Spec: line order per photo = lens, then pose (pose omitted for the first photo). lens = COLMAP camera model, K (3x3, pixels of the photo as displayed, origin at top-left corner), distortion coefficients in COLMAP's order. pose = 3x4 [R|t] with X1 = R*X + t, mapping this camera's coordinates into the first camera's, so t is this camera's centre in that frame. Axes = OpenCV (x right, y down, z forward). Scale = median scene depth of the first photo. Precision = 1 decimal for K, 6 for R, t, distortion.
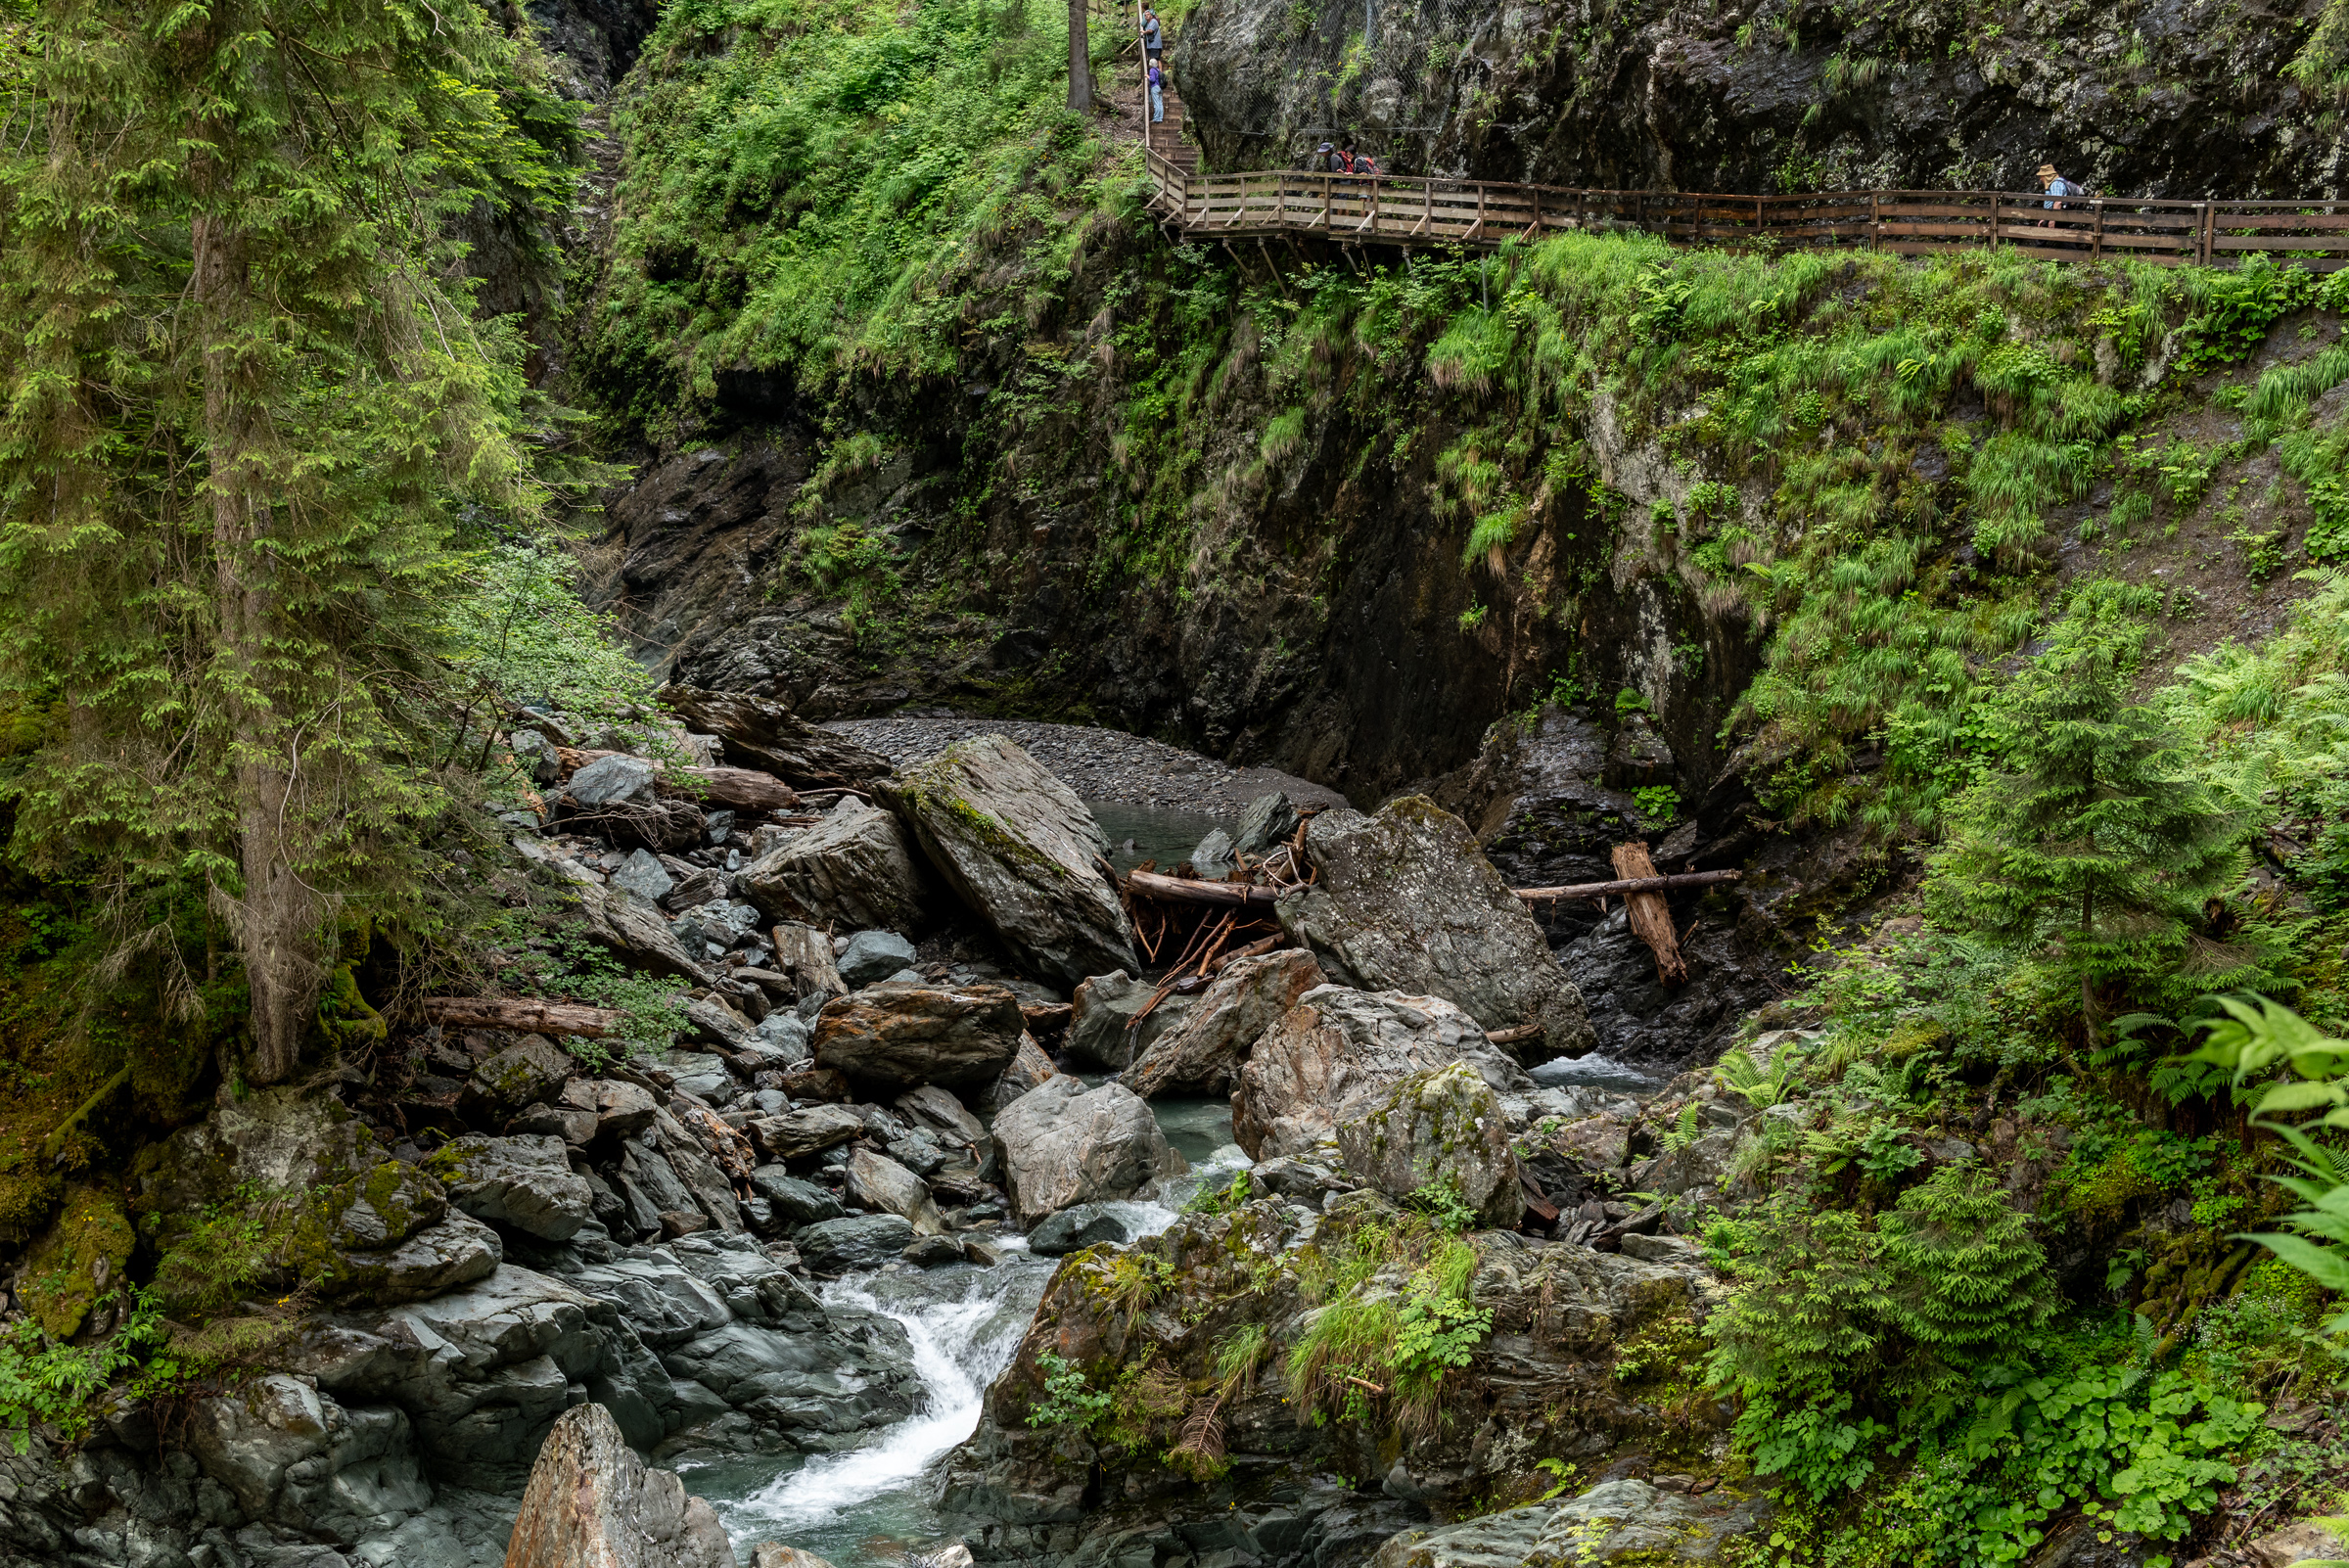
lens RADIAL K [[2709.2, 0, 1171.3], [0, 2709.2, 782.8], [0, 0, 1]] dist [0.000276, 0.000000]
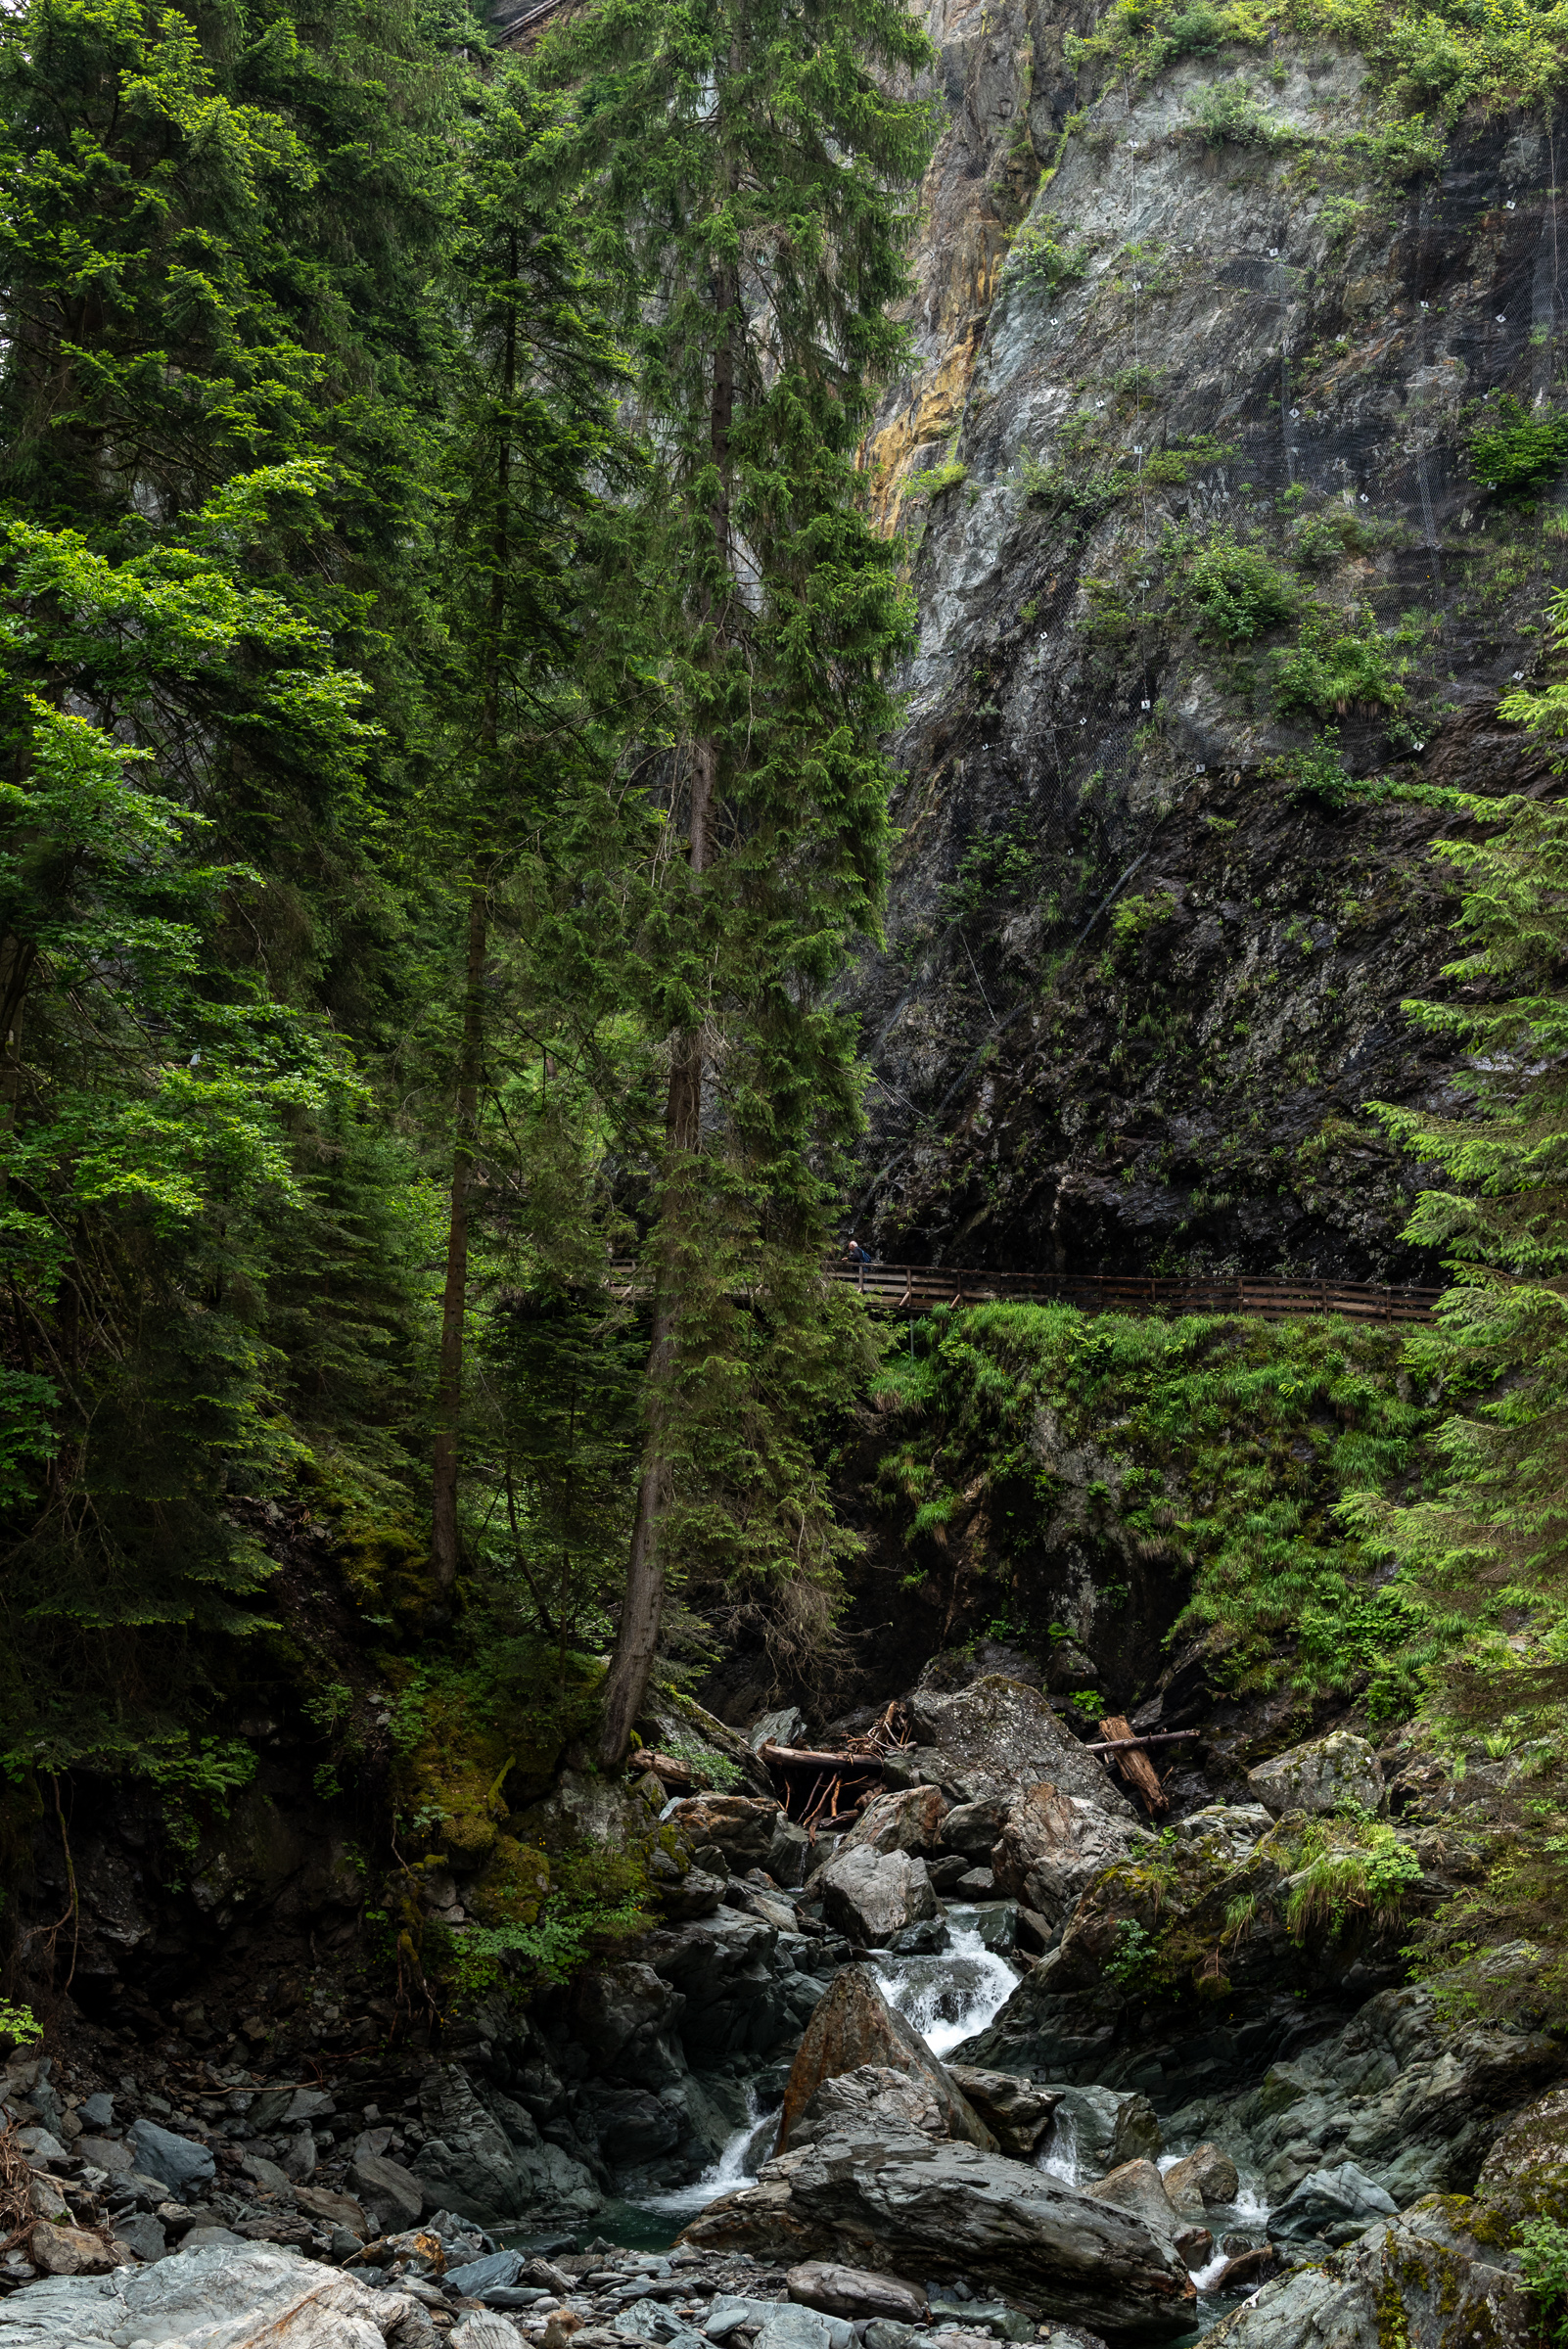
lens RADIAL K [[2709.2, 0, 788.9], [0, 2709.2, 1168.7], [0, 0, 1]] dist [0.000276, 0.000000]
pose [[0.943039, 0.063910, 0.326487, -0.473320], [0.029950, 0.961081, -0.274640, 0.131408], [-0.331333, 0.268774, 0.904422, -0.303898]]
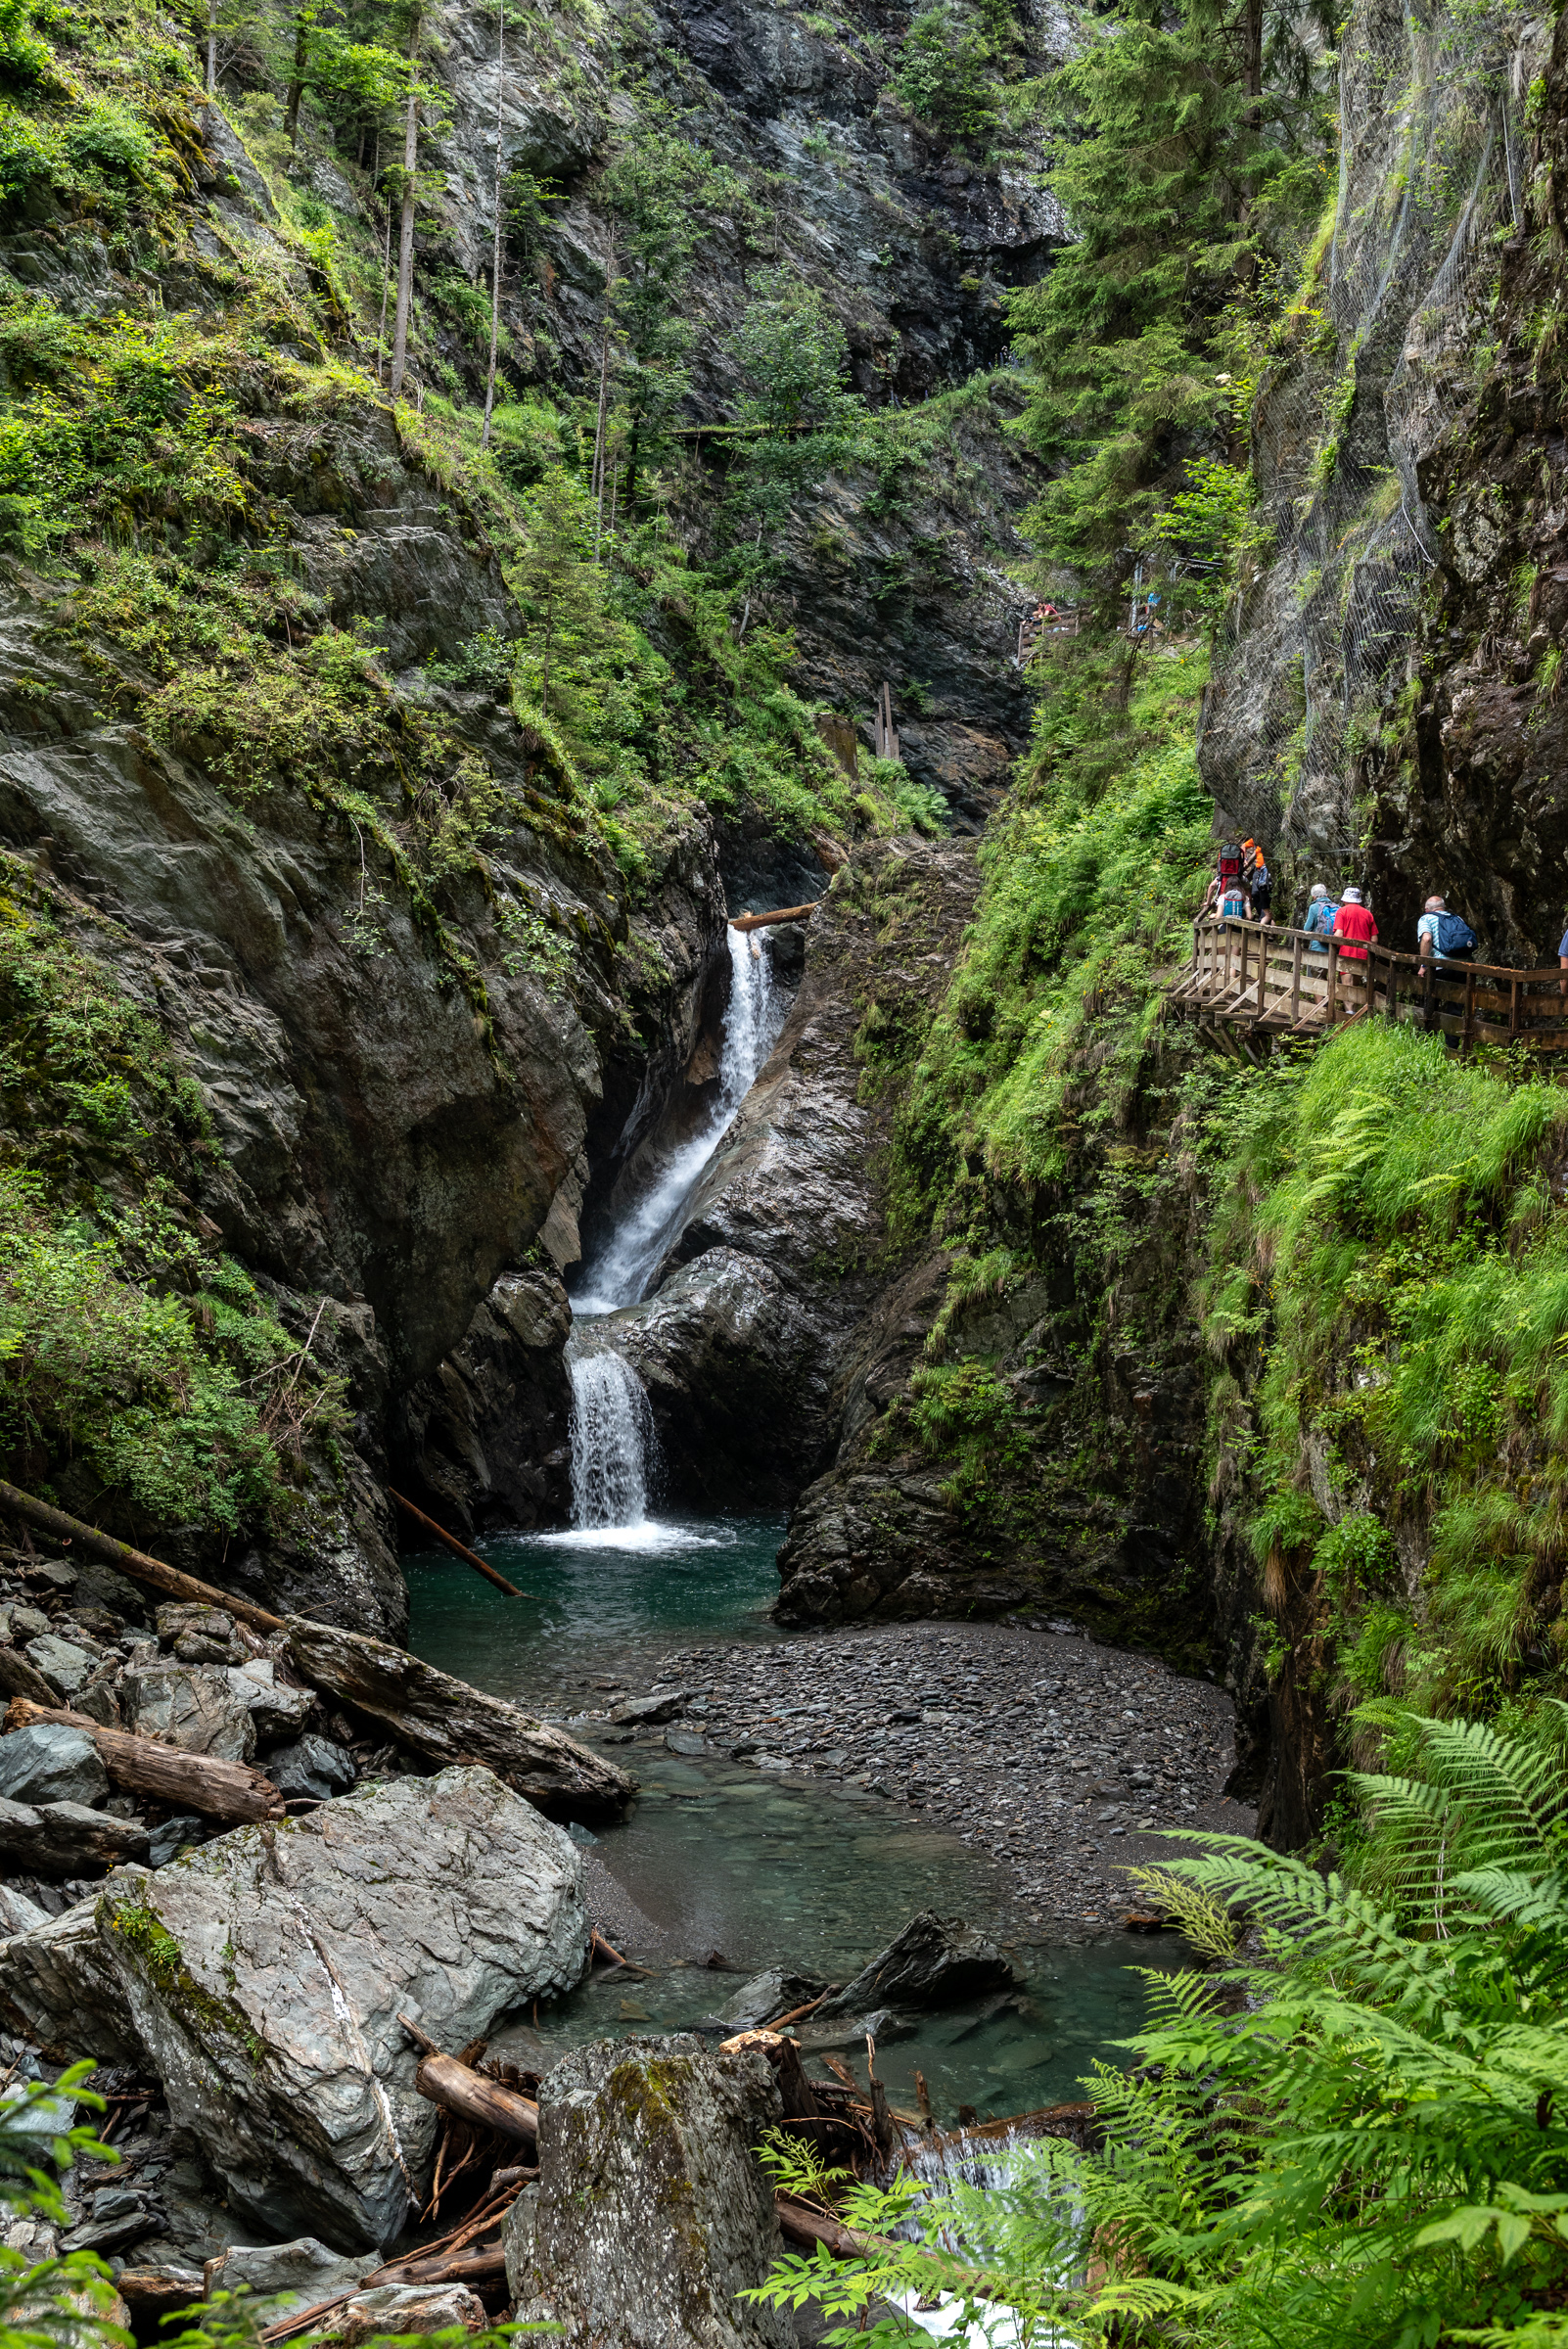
lens RADIAL K [[2709.2, 0, 771.6], [0, 2709.2, 1157.4], [0, 0, 1]] dist [0.000276, 0.000000]
pose [[0.856152, 0.027548, -0.515989, 0.374226], [-0.090719, 0.991081, -0.097614, -0.120385], [0.508698, 0.130383, 0.851015, 0.502689]]
